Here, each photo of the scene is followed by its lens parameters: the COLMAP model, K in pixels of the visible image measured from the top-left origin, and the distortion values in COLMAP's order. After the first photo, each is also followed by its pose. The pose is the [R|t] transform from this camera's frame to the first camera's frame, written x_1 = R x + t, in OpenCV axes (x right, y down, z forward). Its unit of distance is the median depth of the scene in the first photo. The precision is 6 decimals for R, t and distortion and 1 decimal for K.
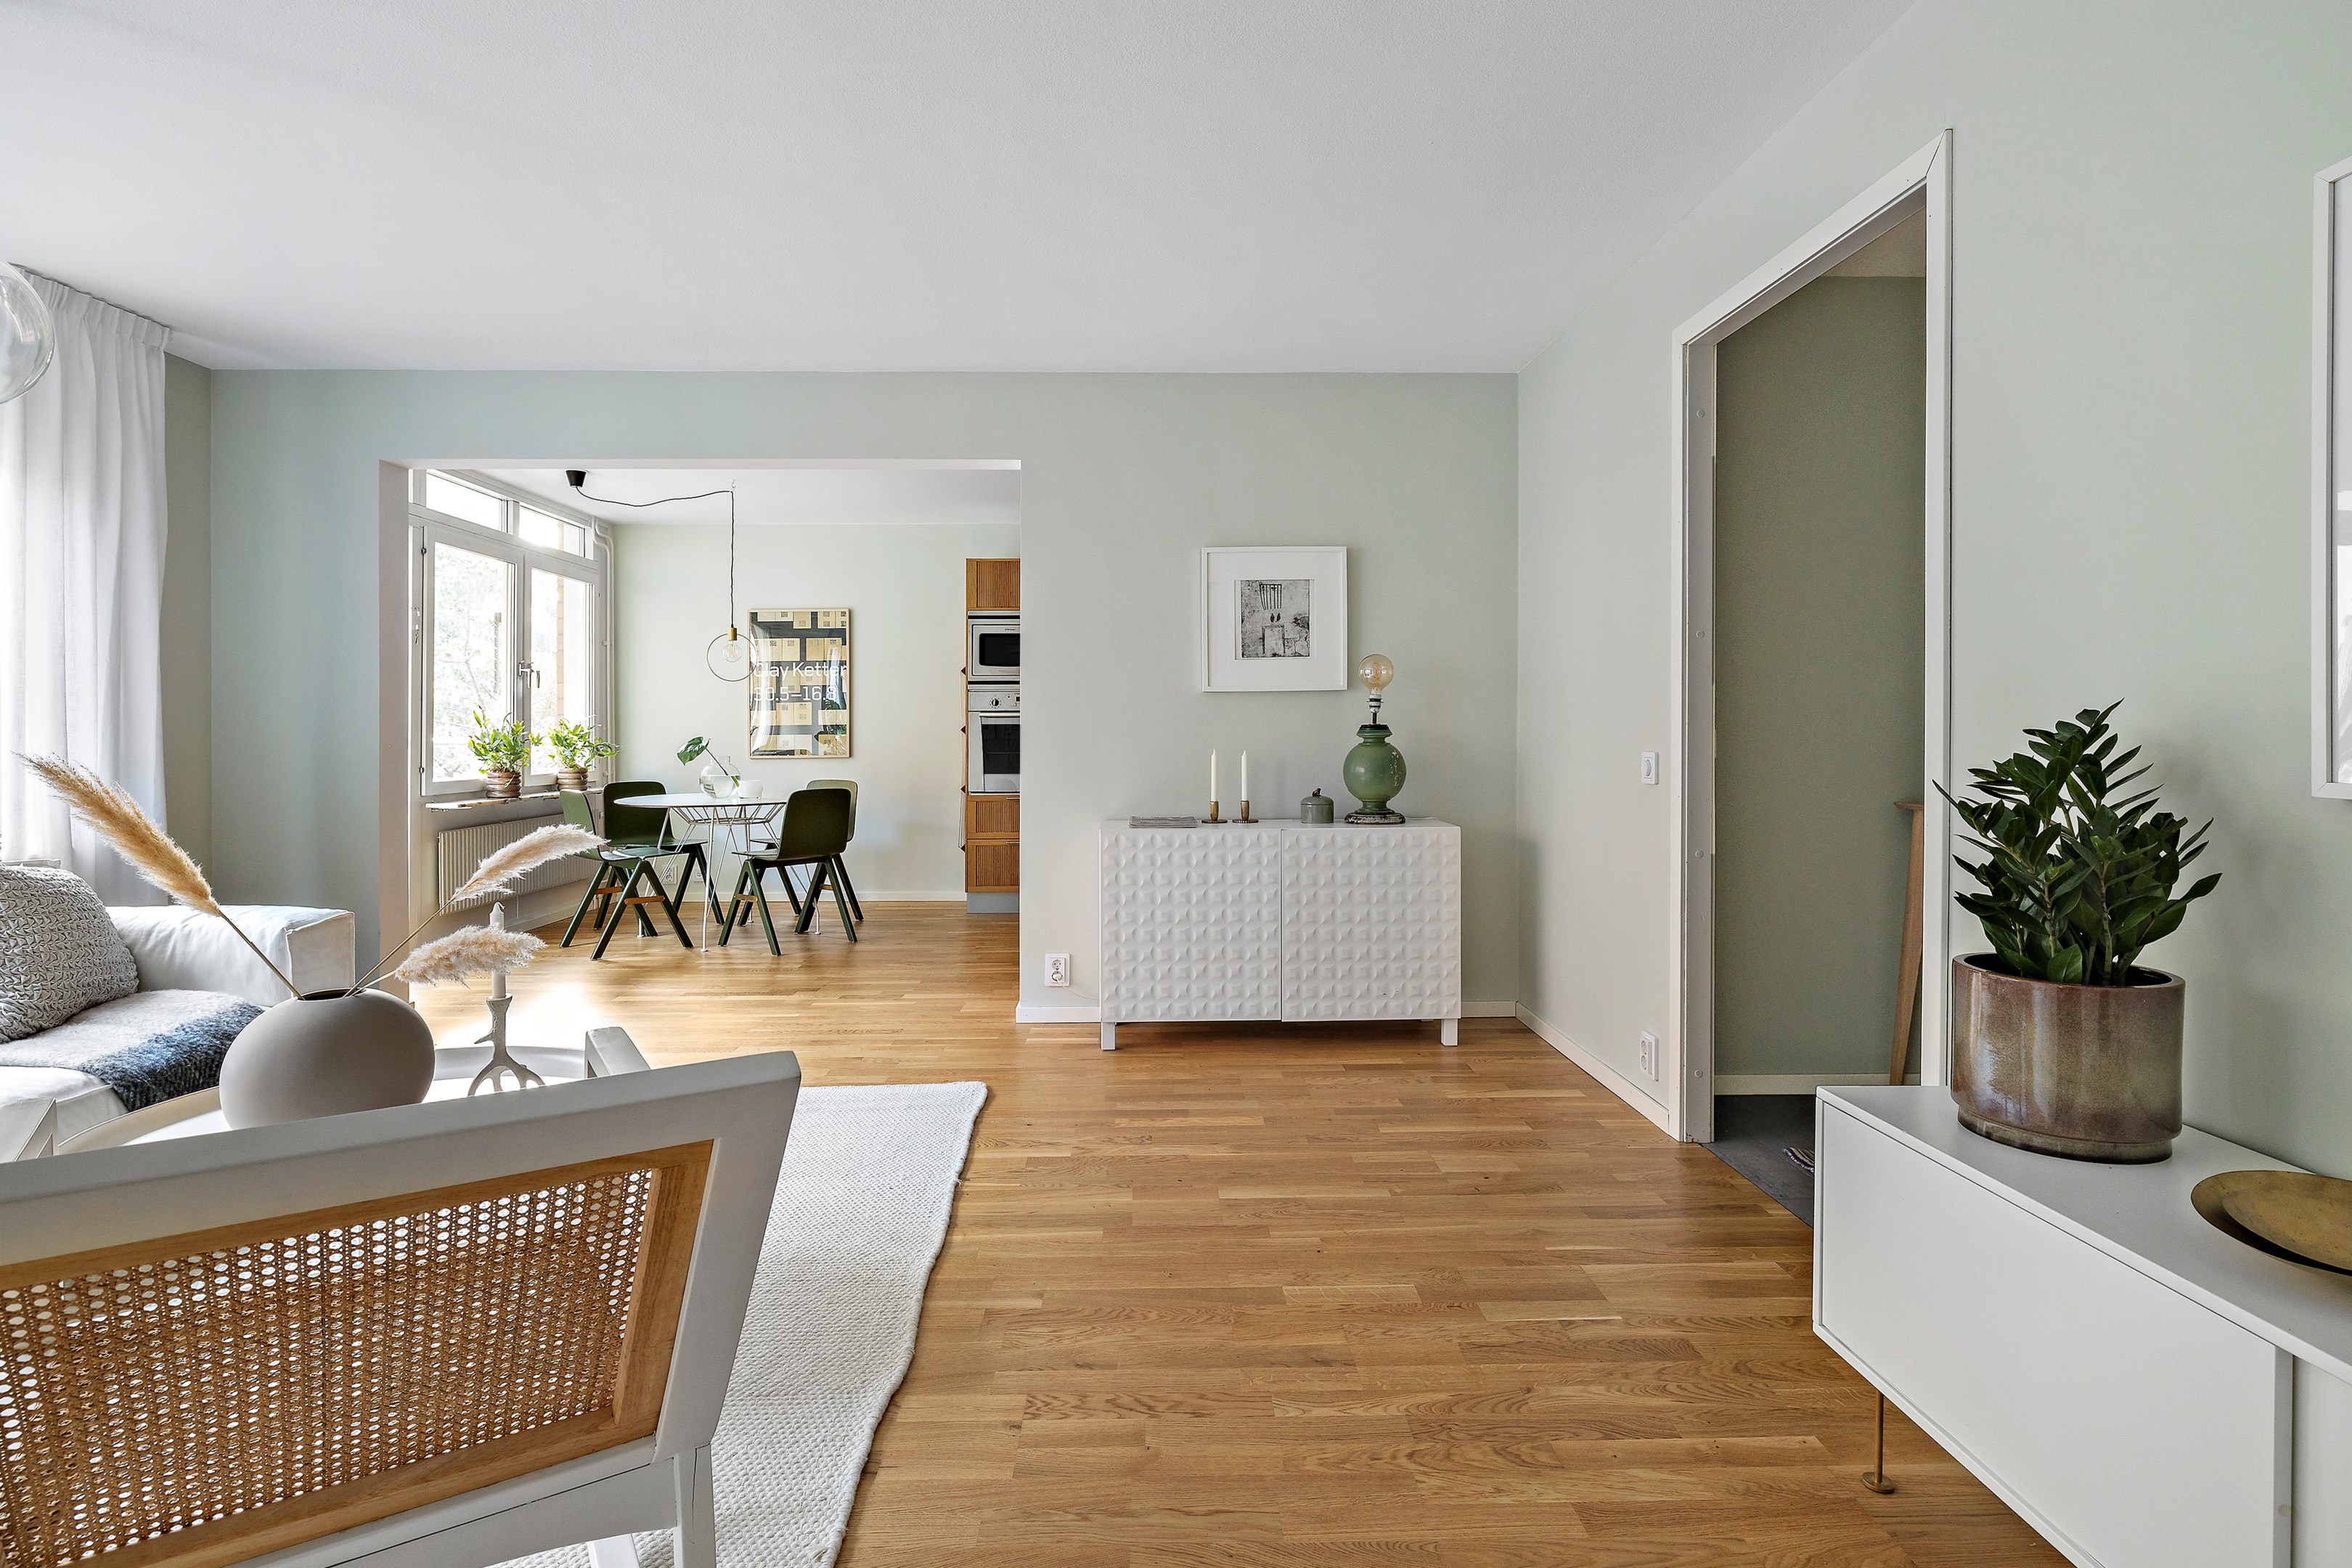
lens RADIAL K [[1187.0, 0, 1174.7], [0, 1187.0, 718.4], [0, 0, 1]] dist [0.002118, 0.000033]
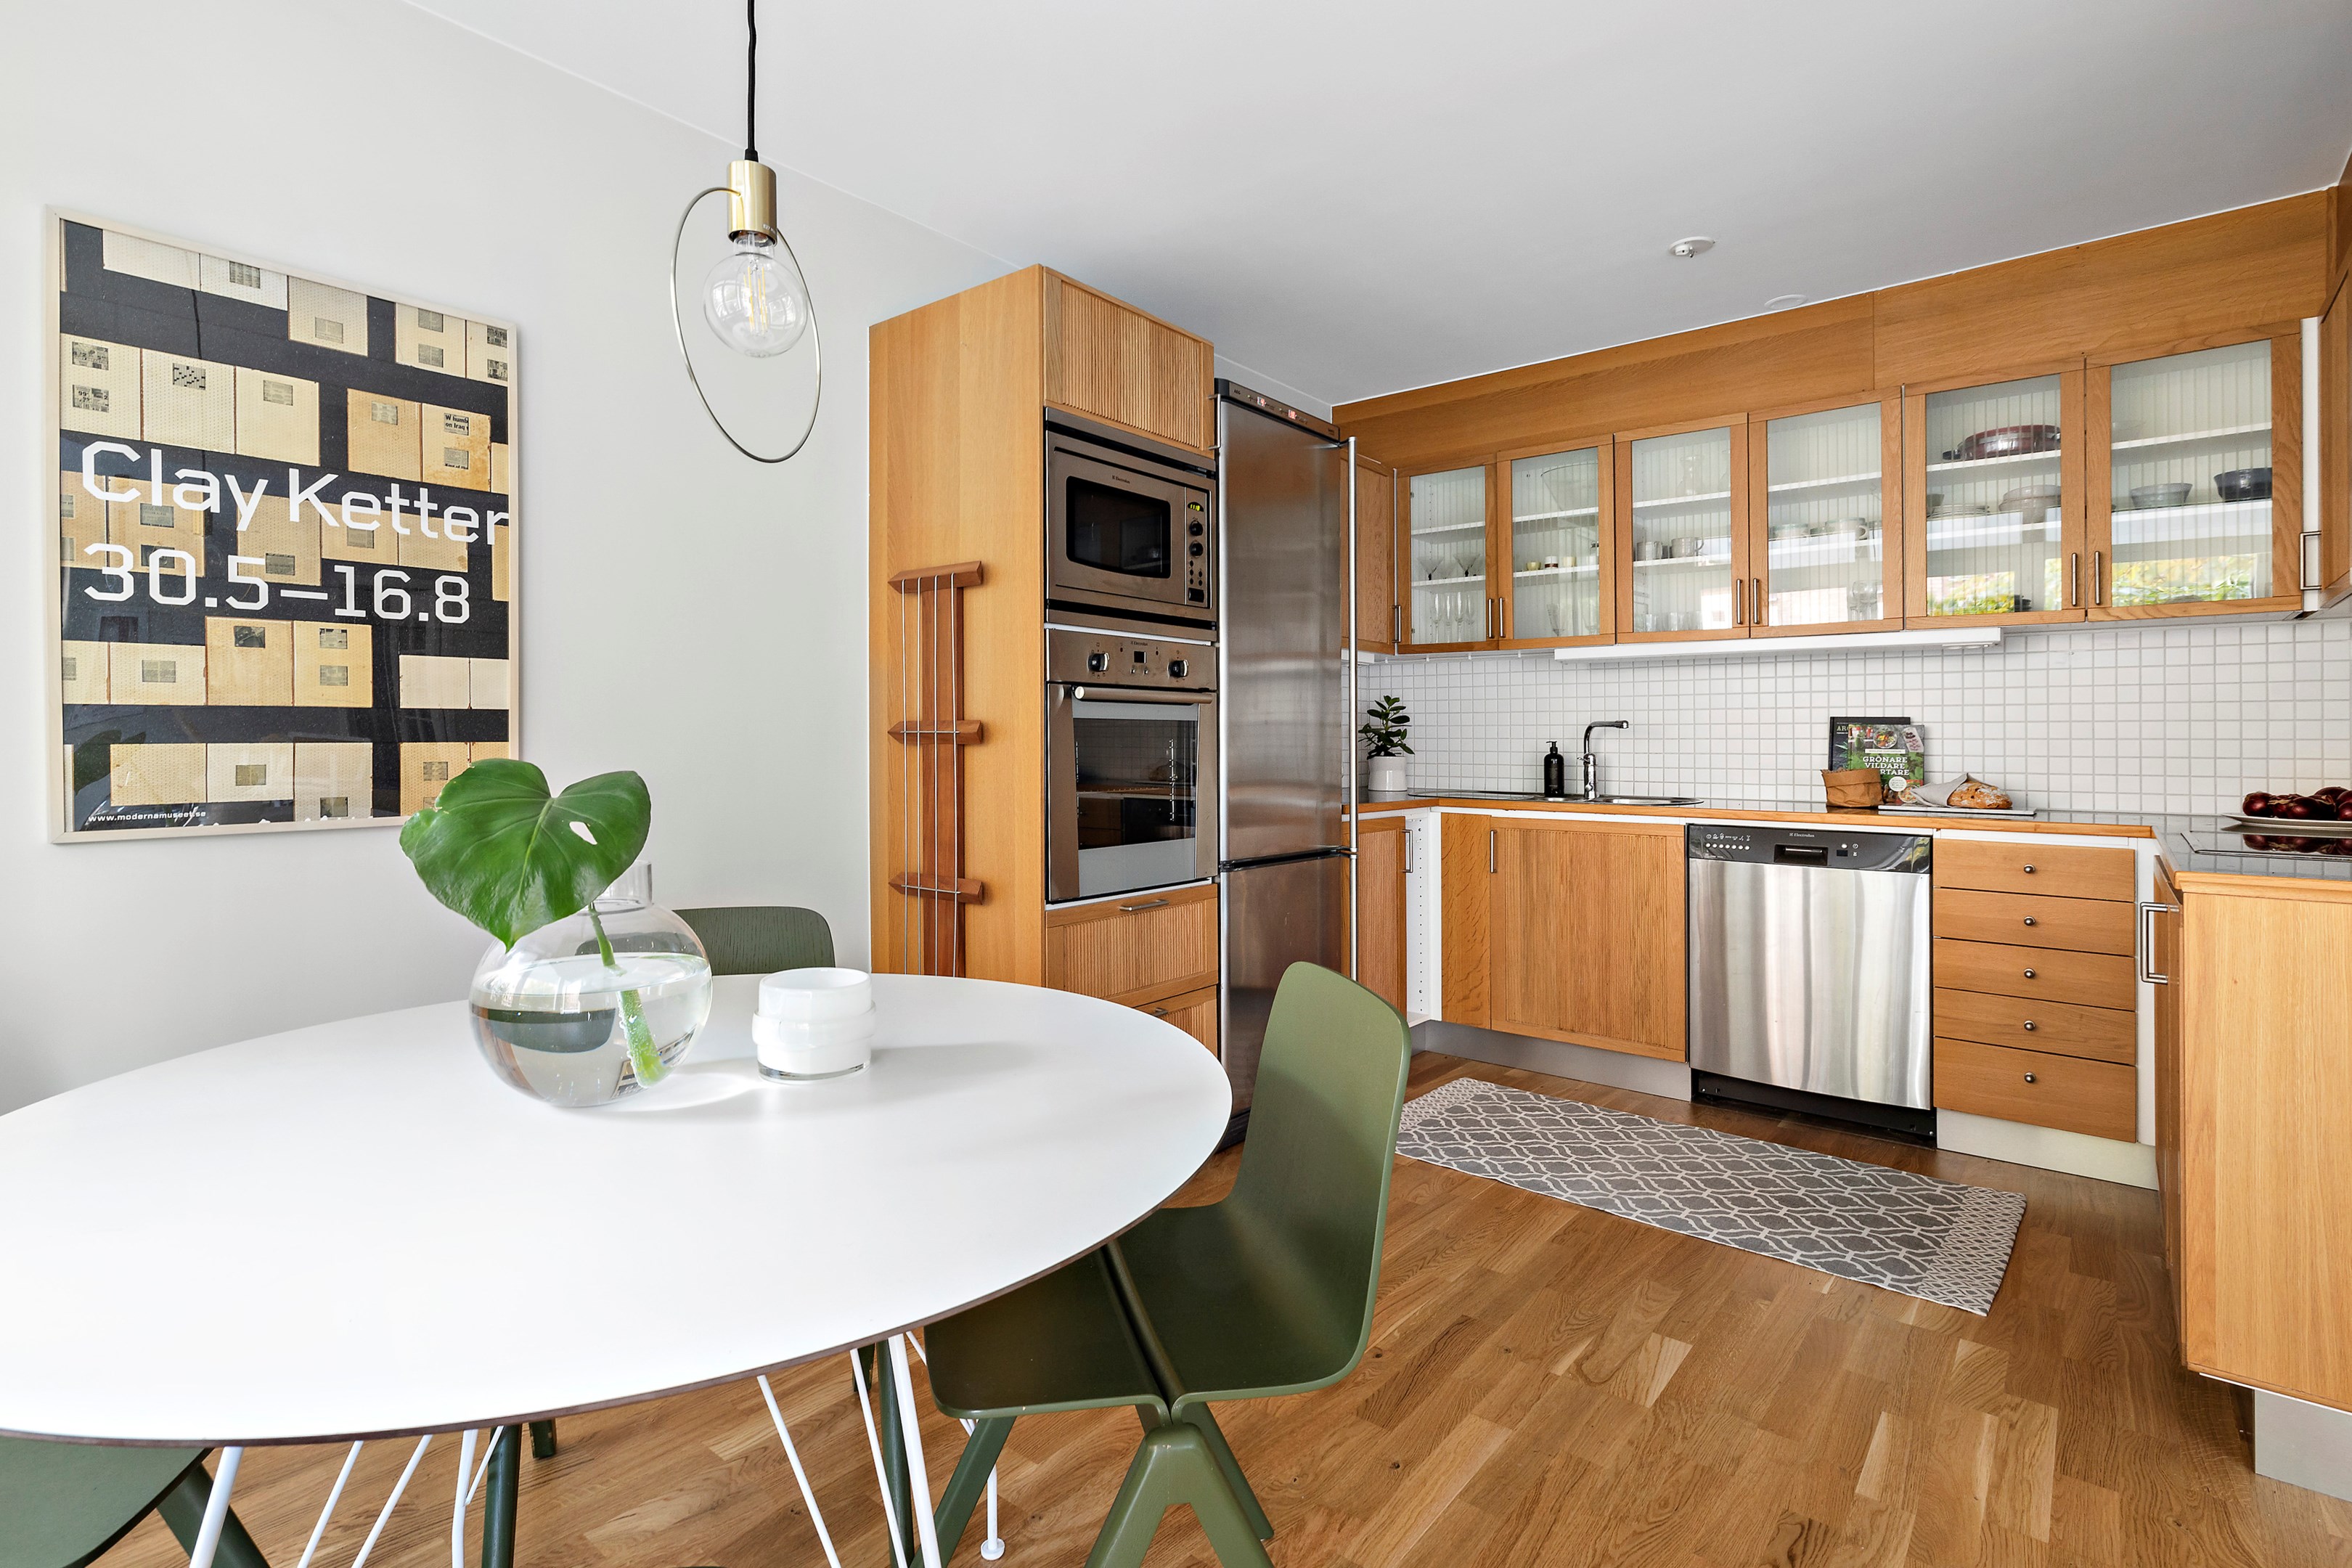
lens RADIAL K [[1139.6, 0, 1186.1], [0, 1139.6, 739.6], [0, 0, 1]] dist [-0.001567, 0.000555]
pose [[0.656833, 0.005326, 0.754017, -0.381756], [-0.013391, 0.999900, 0.004602, 0.009251], [-0.753917, -0.013120, 0.656838, 0.685144]]
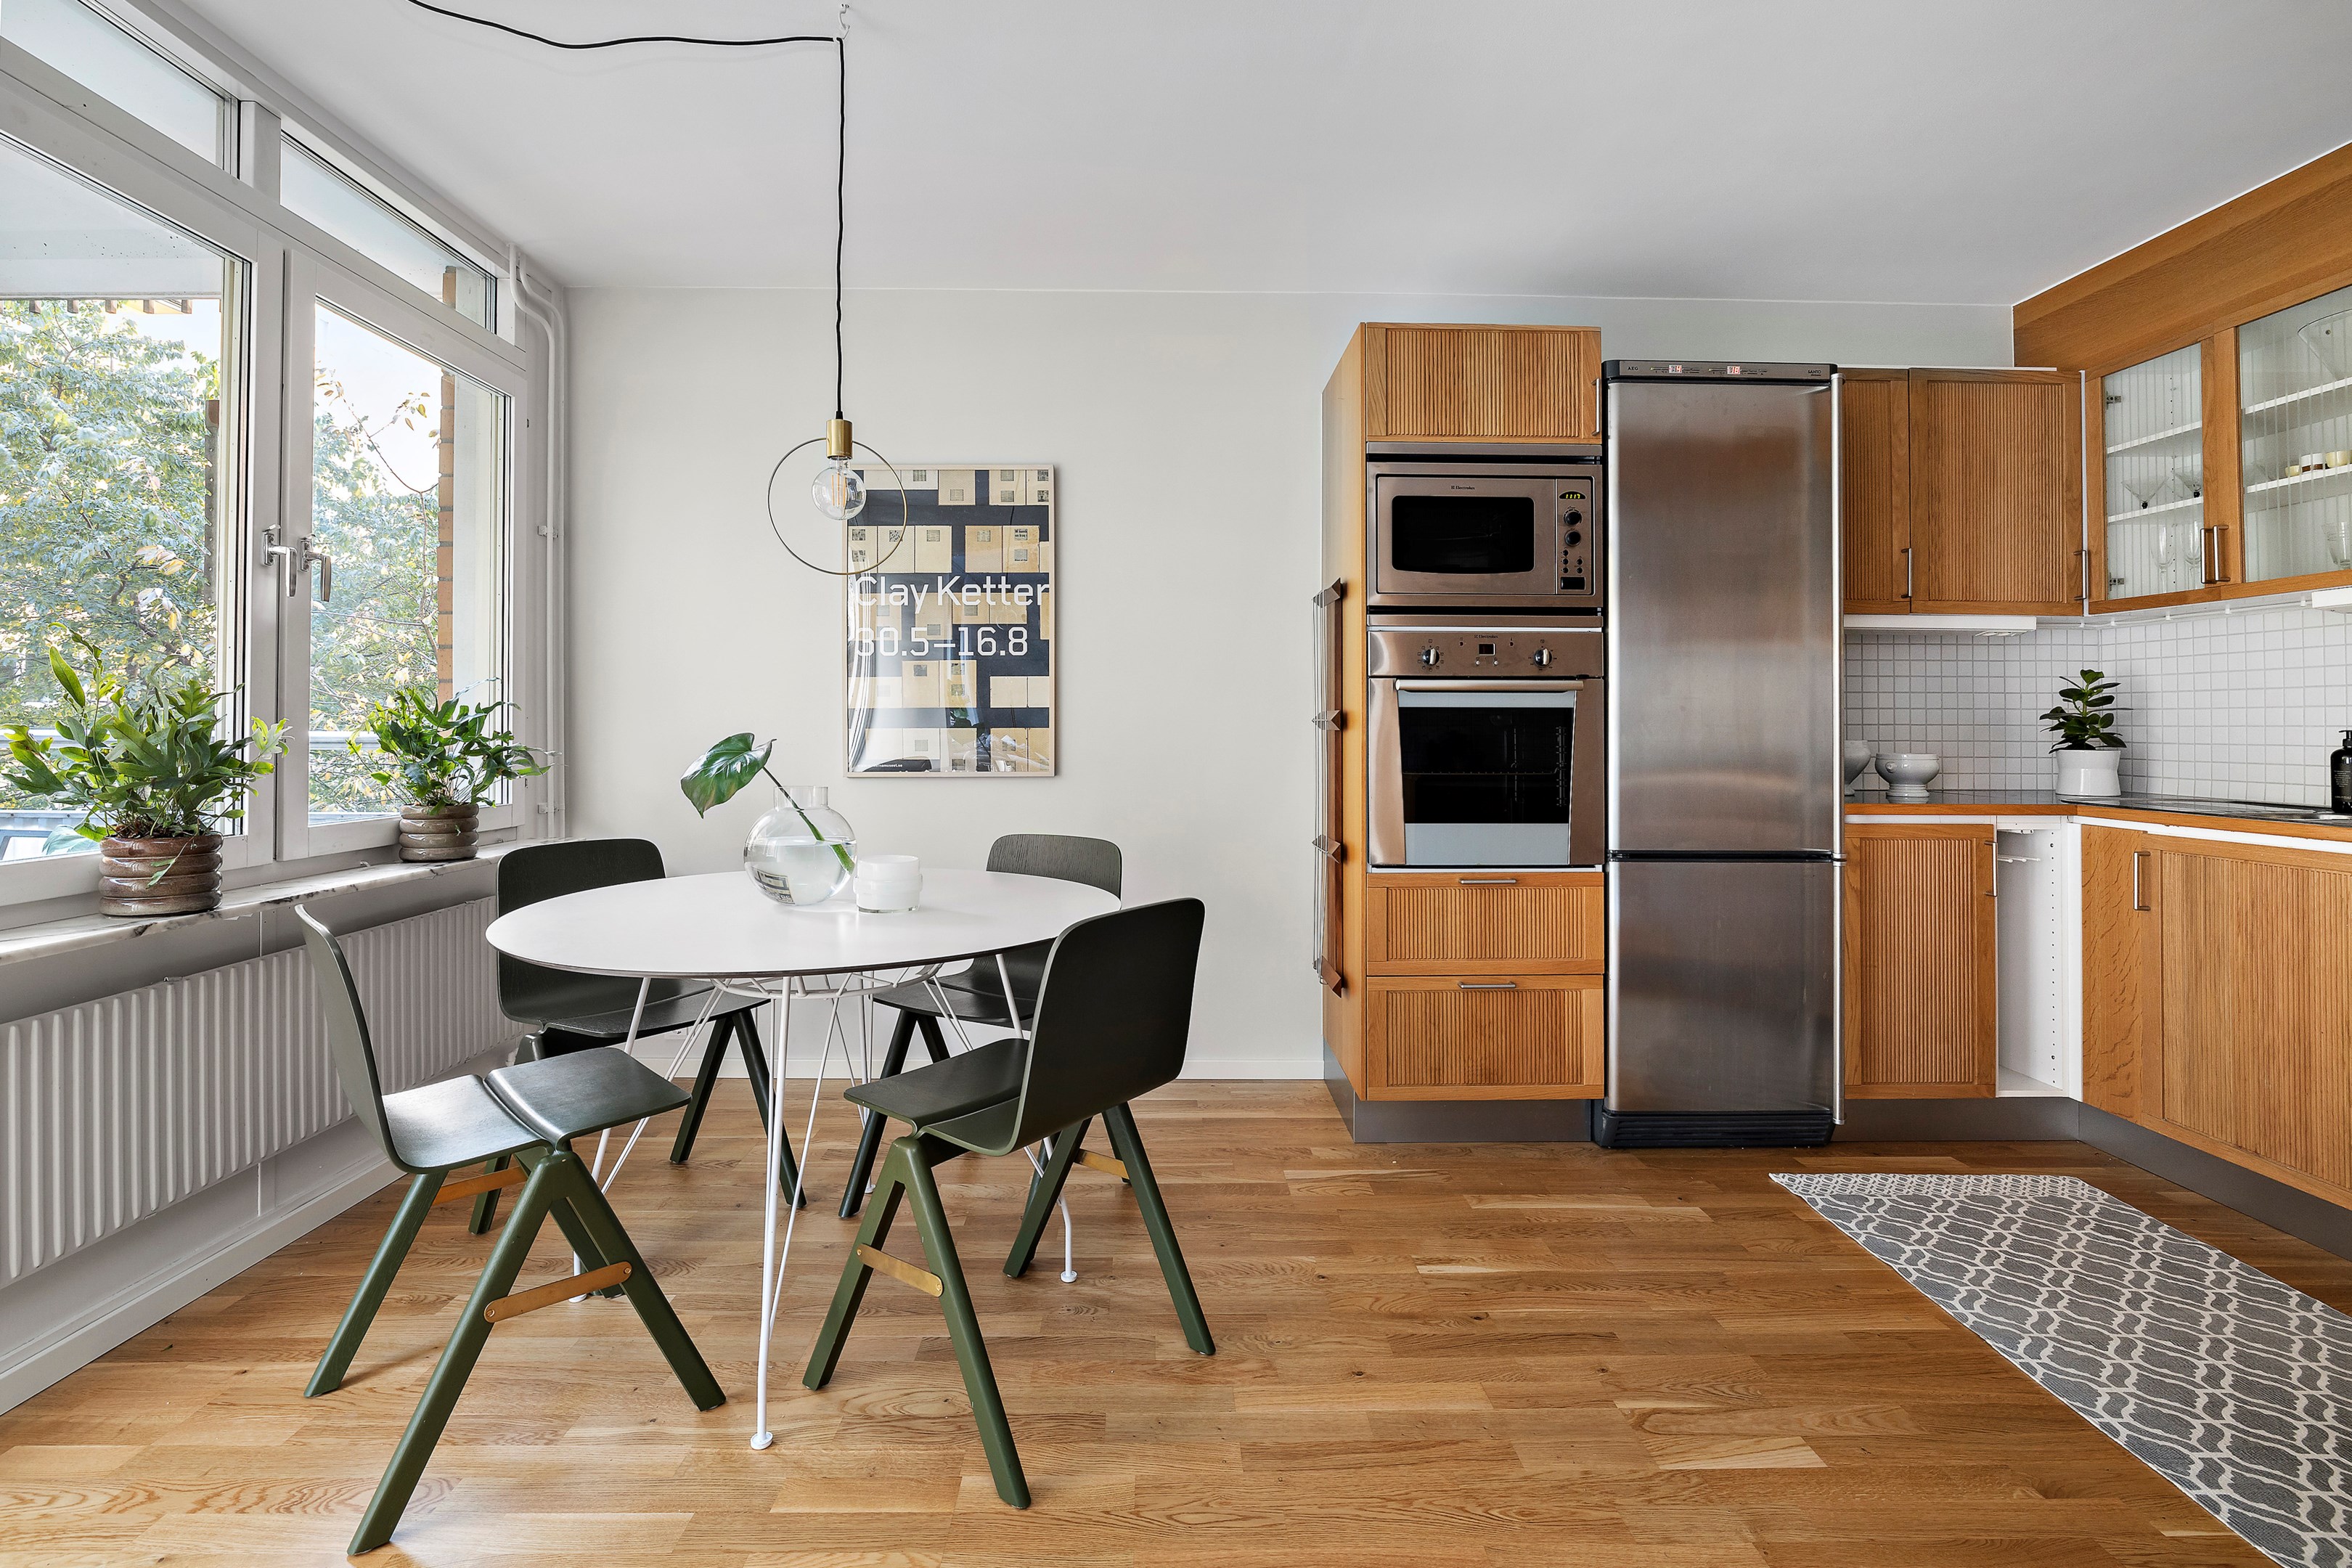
lens RADIAL K [[1122.4, 0, 1168.2], [0, 1122.4, 725.9], [0, 0, 1]] dist [-0.005561, -0.000033]
pose [[0.999870, 0.006720, -0.014665, -0.222489], [-0.006557, 0.999916, 0.011187, 0.007327], [0.014739, -0.011090, 0.999830, 0.551987]]
